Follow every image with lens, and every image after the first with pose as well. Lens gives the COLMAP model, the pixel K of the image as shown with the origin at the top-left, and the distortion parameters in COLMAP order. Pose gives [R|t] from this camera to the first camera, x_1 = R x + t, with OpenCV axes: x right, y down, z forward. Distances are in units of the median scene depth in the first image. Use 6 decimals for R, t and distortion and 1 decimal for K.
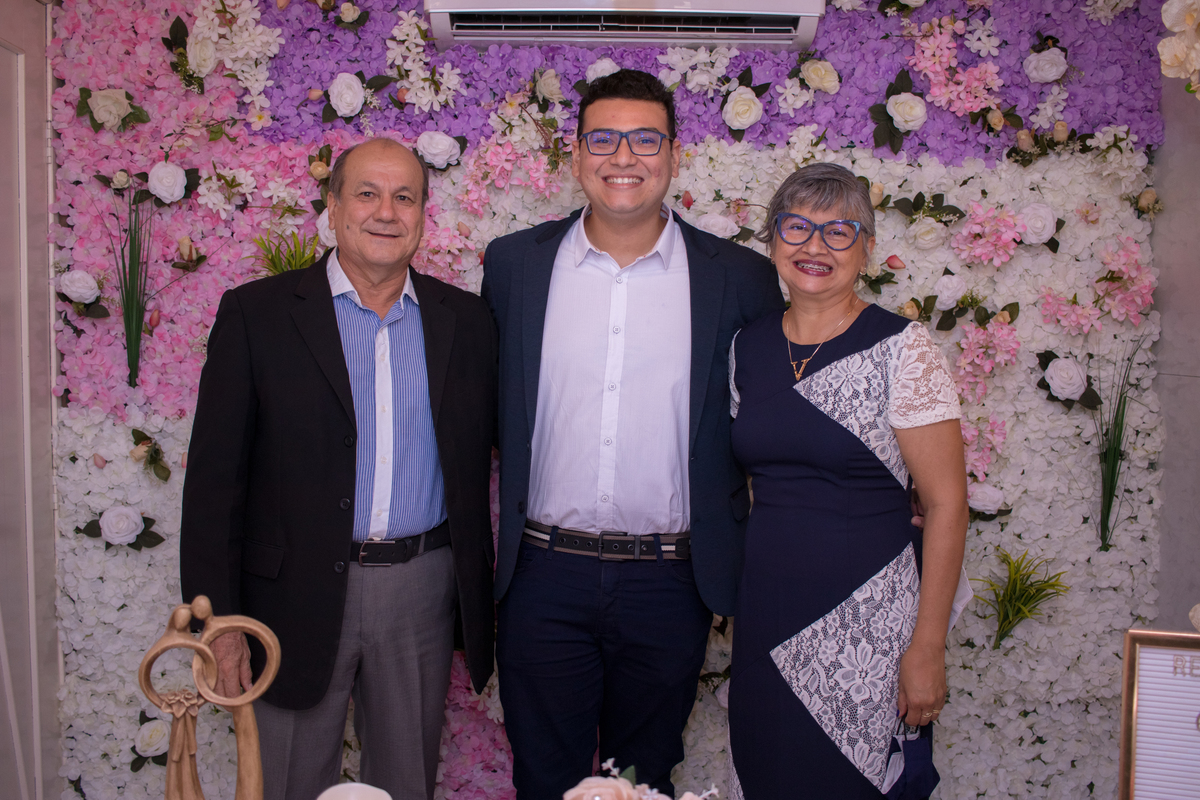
lens RADIAL K [[1338.4, 0, 600.0], [0, 1338.4, 400.0], [0, 0, 1]] dist [-0.125761, 0.128175]
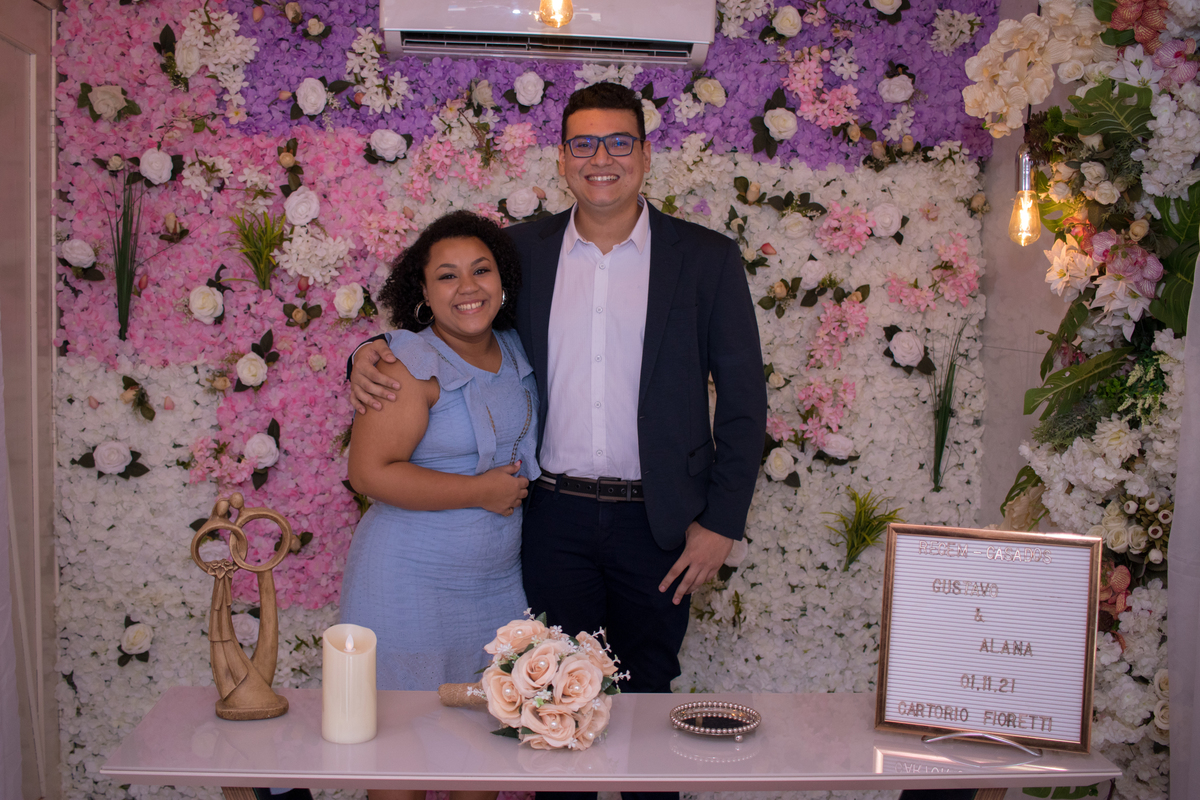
lens RADIAL K [[1338.4, 0, 600.0], [0, 1338.4, 400.0], [0, 0, 1]] dist [-0.125761, 0.128175]
pose [[0.997726, 0.017709, 0.065038, -0.006140], [-0.019551, 0.999422, 0.027797, 0.002561], [-0.064508, -0.029005, 0.997496, -0.200762]]
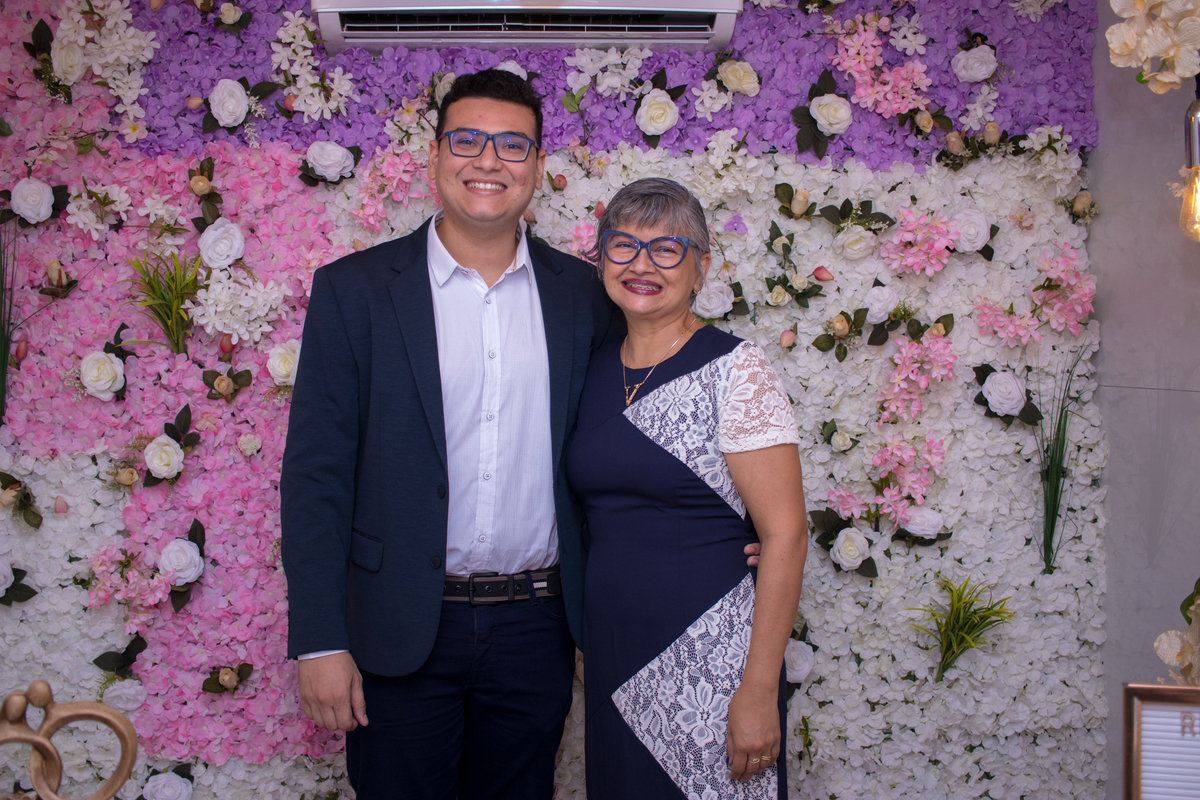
lens RADIAL K [[1338.4, 0, 600.0], [0, 1338.4, 400.0], [0, 0, 1]] dist [-0.125761, 0.128175]
pose [[0.997600, -0.023080, 0.065275, 0.001305], [0.024183, 0.999577, -0.016158, -0.003033], [-0.064875, 0.017697, 0.997736, 0.071438]]
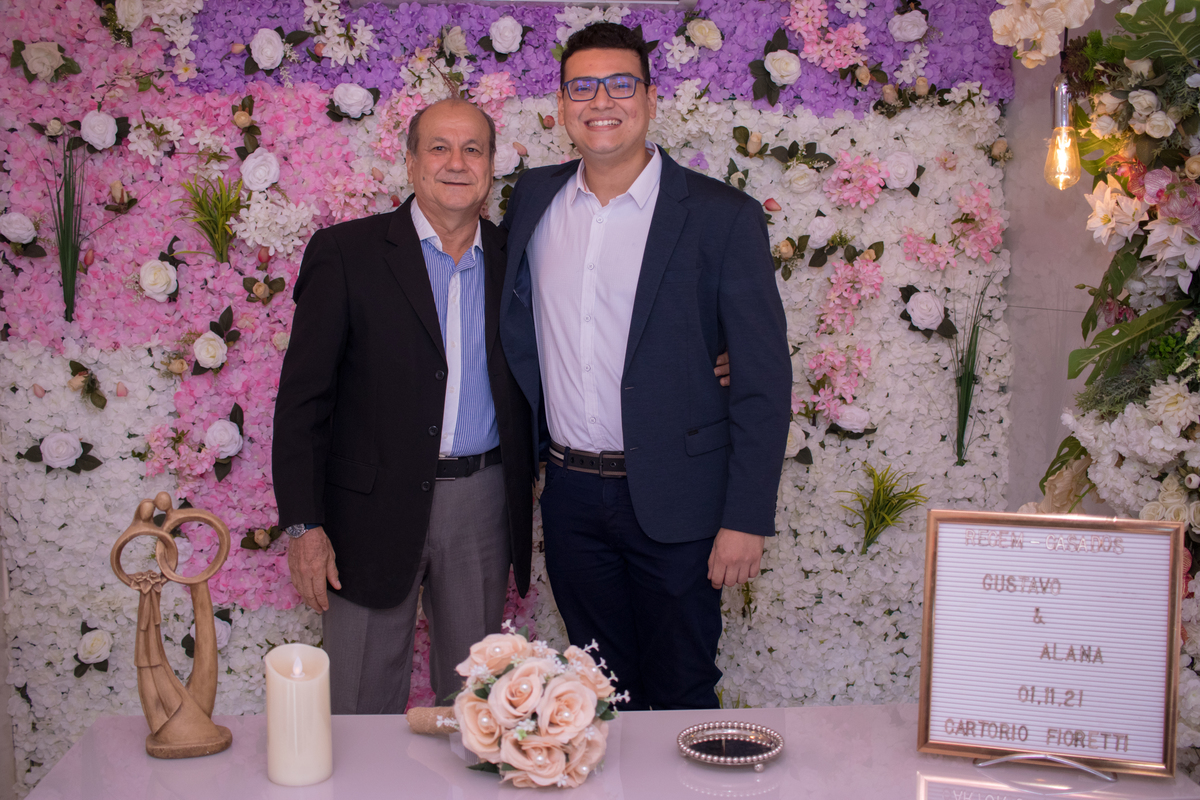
lens RADIAL K [[1338.4, 0, 600.0], [0, 1338.4, 400.0], [0, 0, 1]] dist [-0.125761, 0.128175]
pose [[0.997784, -0.007353, 0.066127, 0.005708], [0.004322, 0.998939, 0.045856, 0.006704], [-0.066394, -0.045469, 0.996757, -0.098859]]
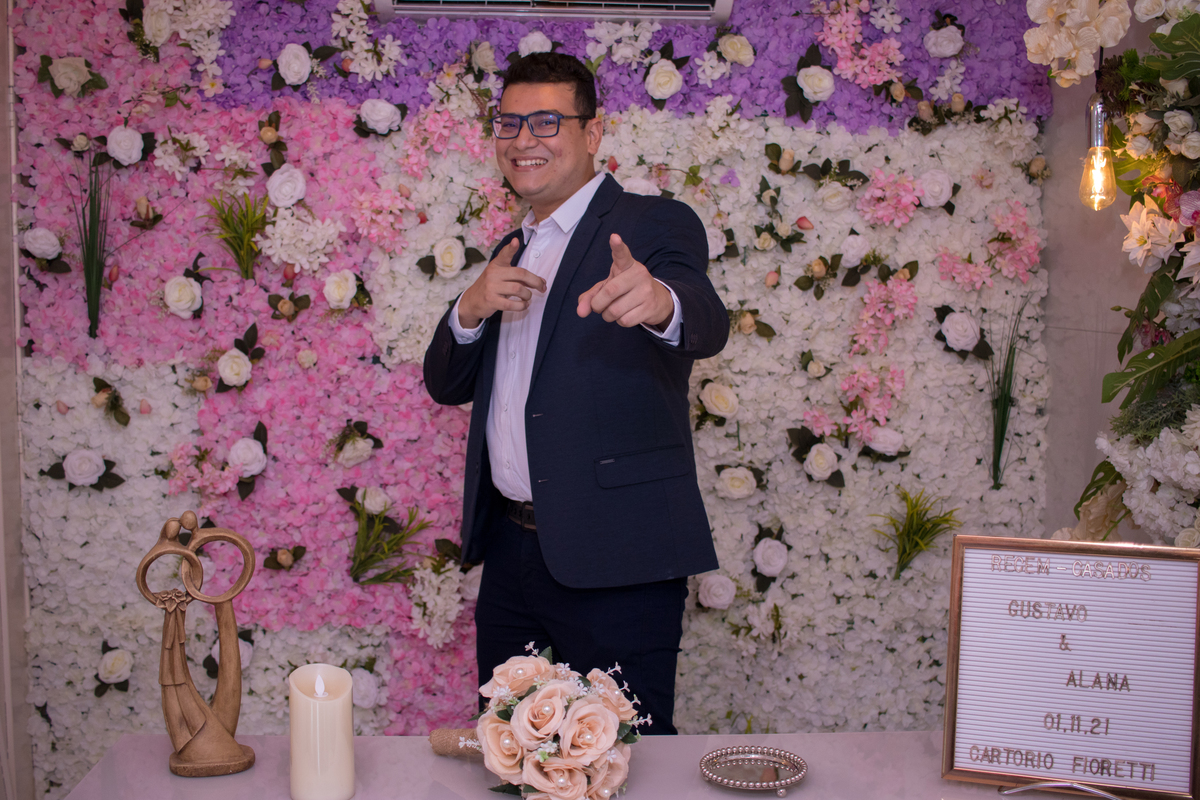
lens RADIAL K [[1383.0, 0, 600.0], [0, 1383.0, 400.0], [0, 0, 1]] dist [-0.125033, 0.125839]
pose [[0.999084, -0.000439, 0.042801, 0.007704], [-0.000958, 0.999468, 0.032612, 0.004034], [-0.042792, -0.032623, 0.998551, -0.118234]]
